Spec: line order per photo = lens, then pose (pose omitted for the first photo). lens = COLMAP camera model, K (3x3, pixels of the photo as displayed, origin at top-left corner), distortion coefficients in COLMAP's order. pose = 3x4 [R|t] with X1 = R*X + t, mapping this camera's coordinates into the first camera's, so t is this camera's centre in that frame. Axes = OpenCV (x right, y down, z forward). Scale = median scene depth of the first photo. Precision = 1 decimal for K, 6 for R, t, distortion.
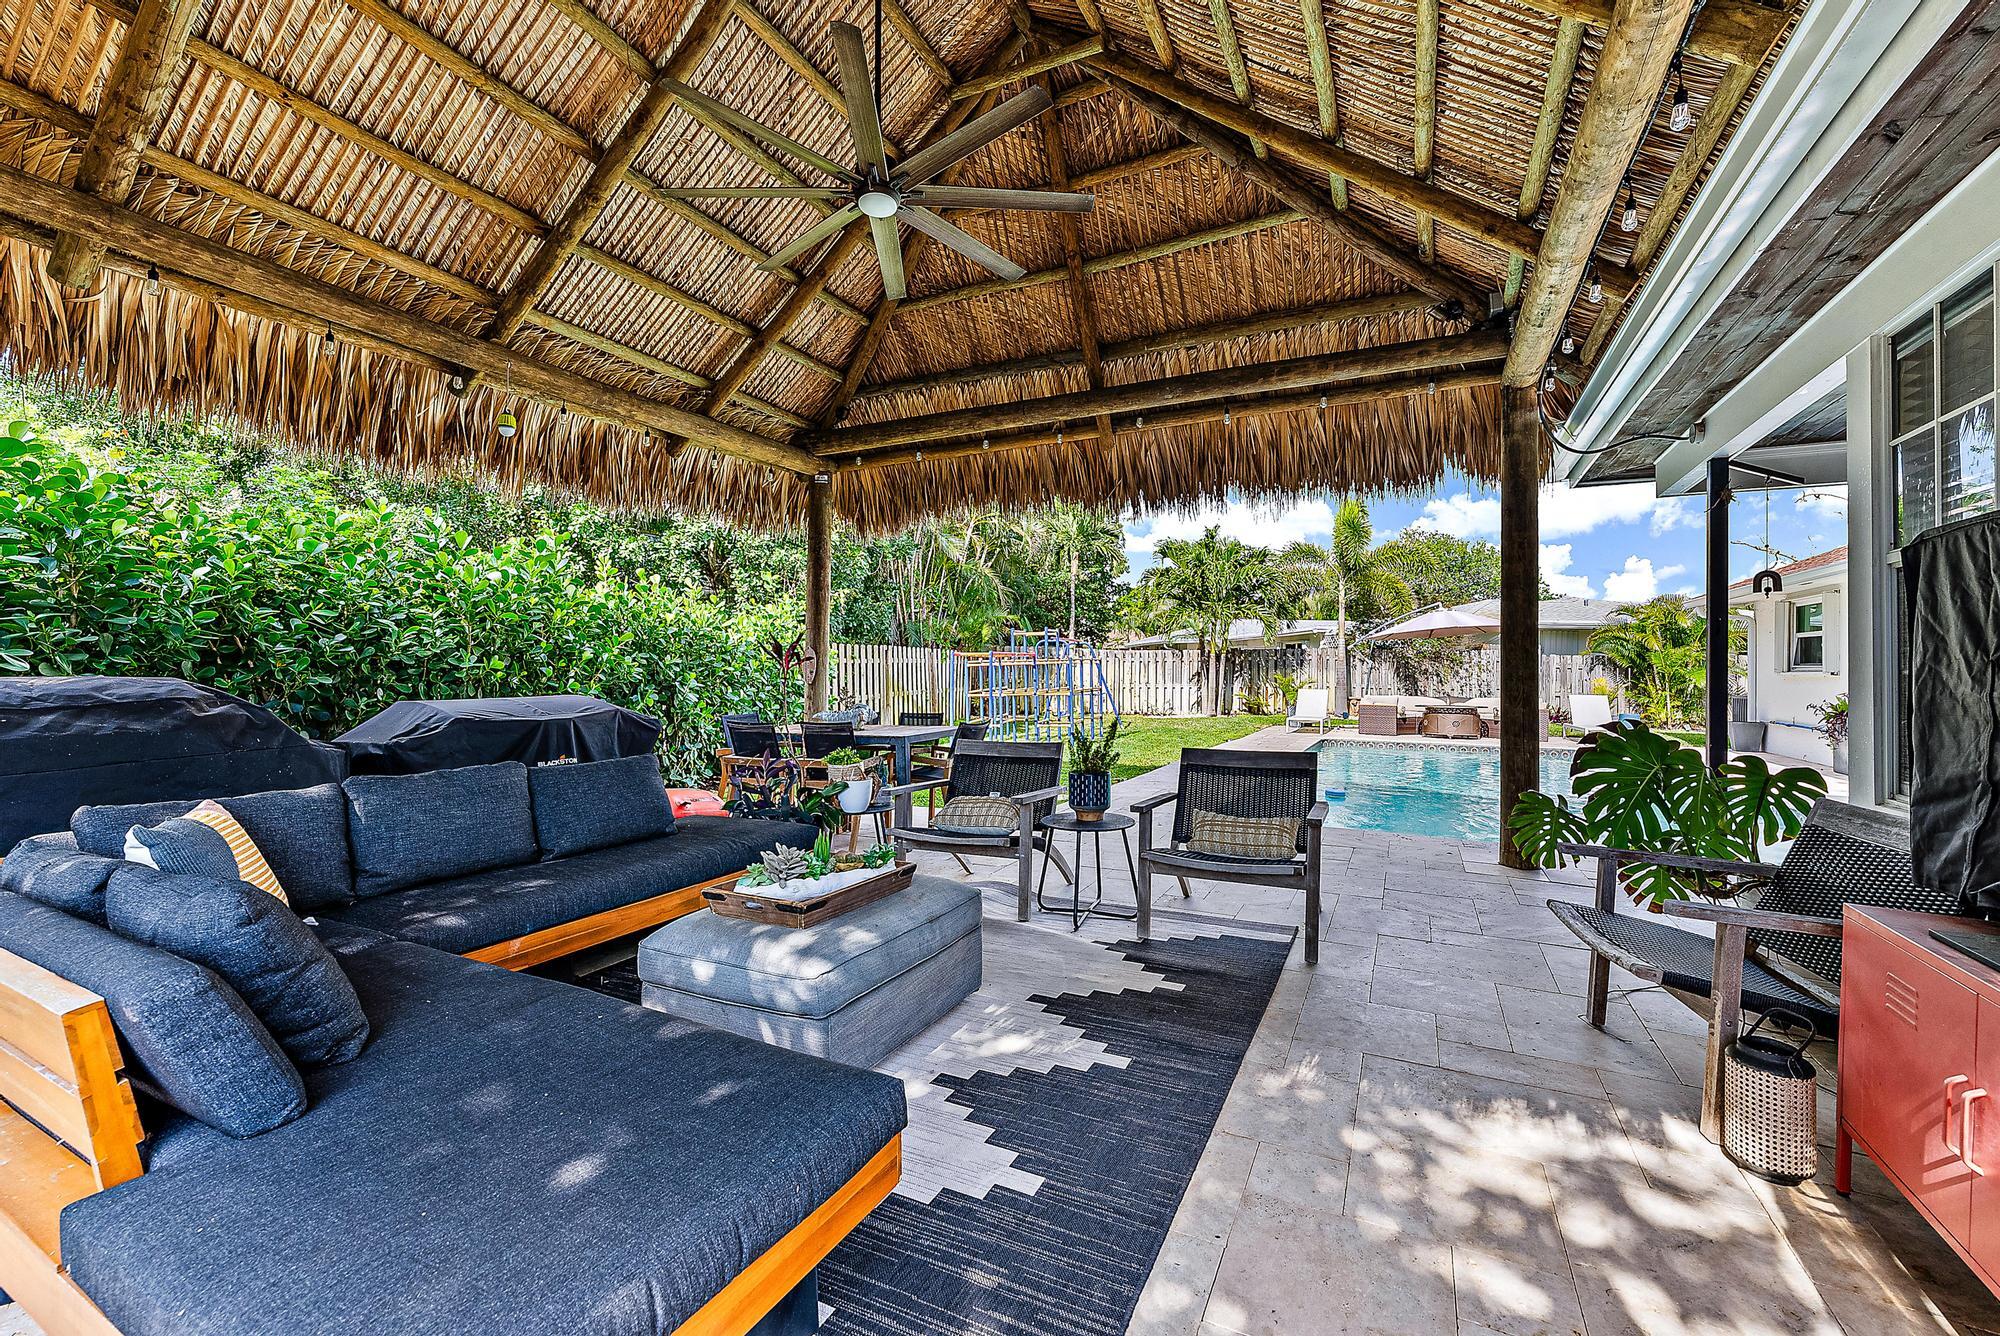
lens RADIAL K [[807.0, 0, 993.9], [0, 807.0, 669.0], [0, 0, 1]] dist [0.000457, -0.000419]
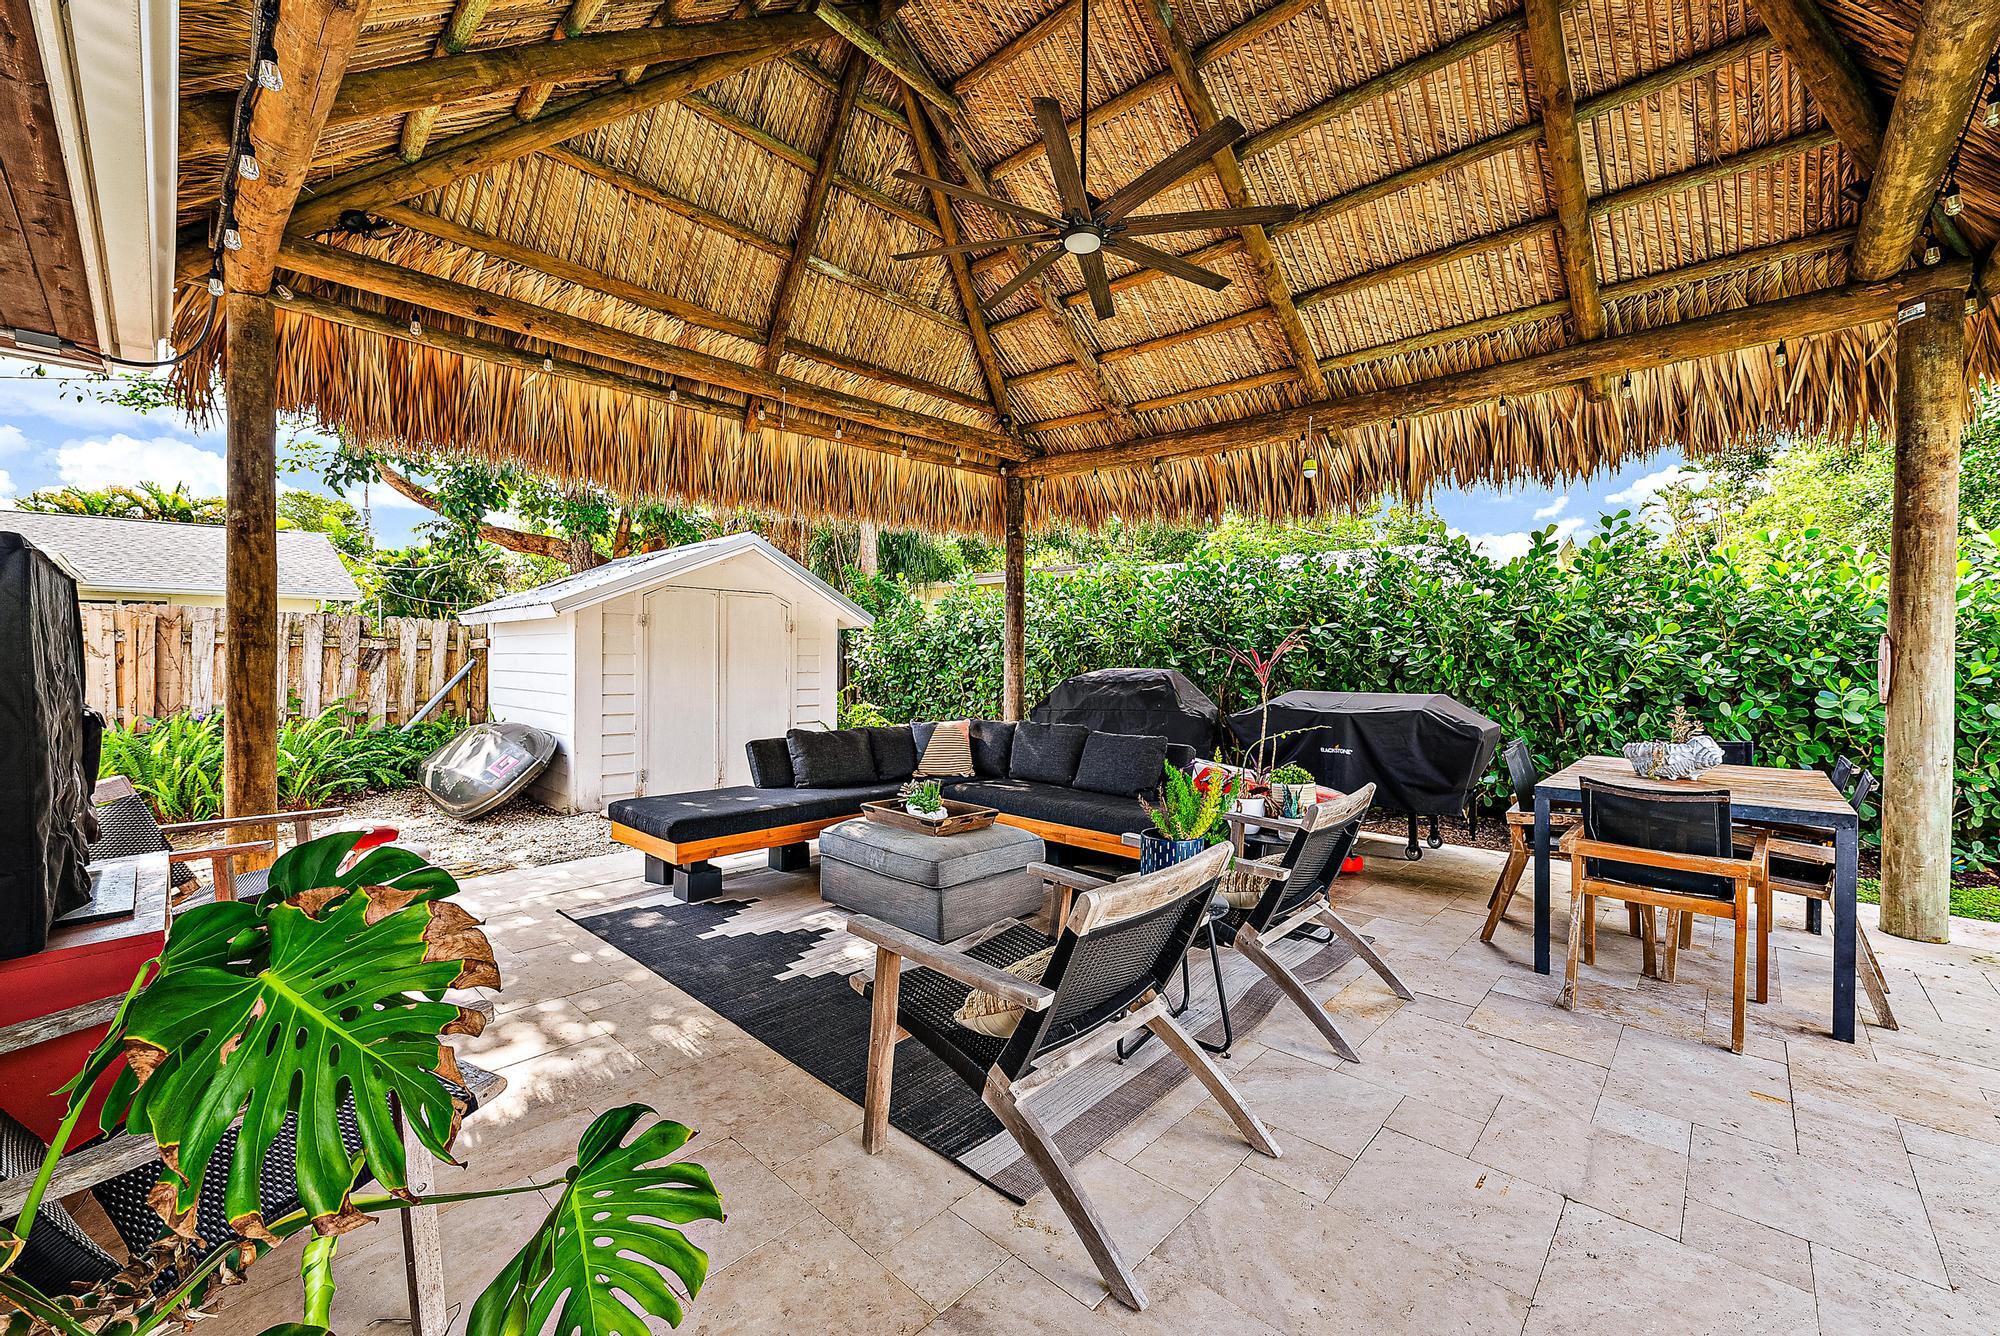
lens RADIAL K [[807.0, 0, 1000.1], [0, 807.0, 668.3], [0, 0, 1]] dist [0.000457, -0.000419]
pose [[-0.287700, -0.003205, -0.957715, 1.592451], [-0.005319, 0.999984, -0.001749, -0.027016], [0.957706, 0.004591, -0.287713, 2.073150]]
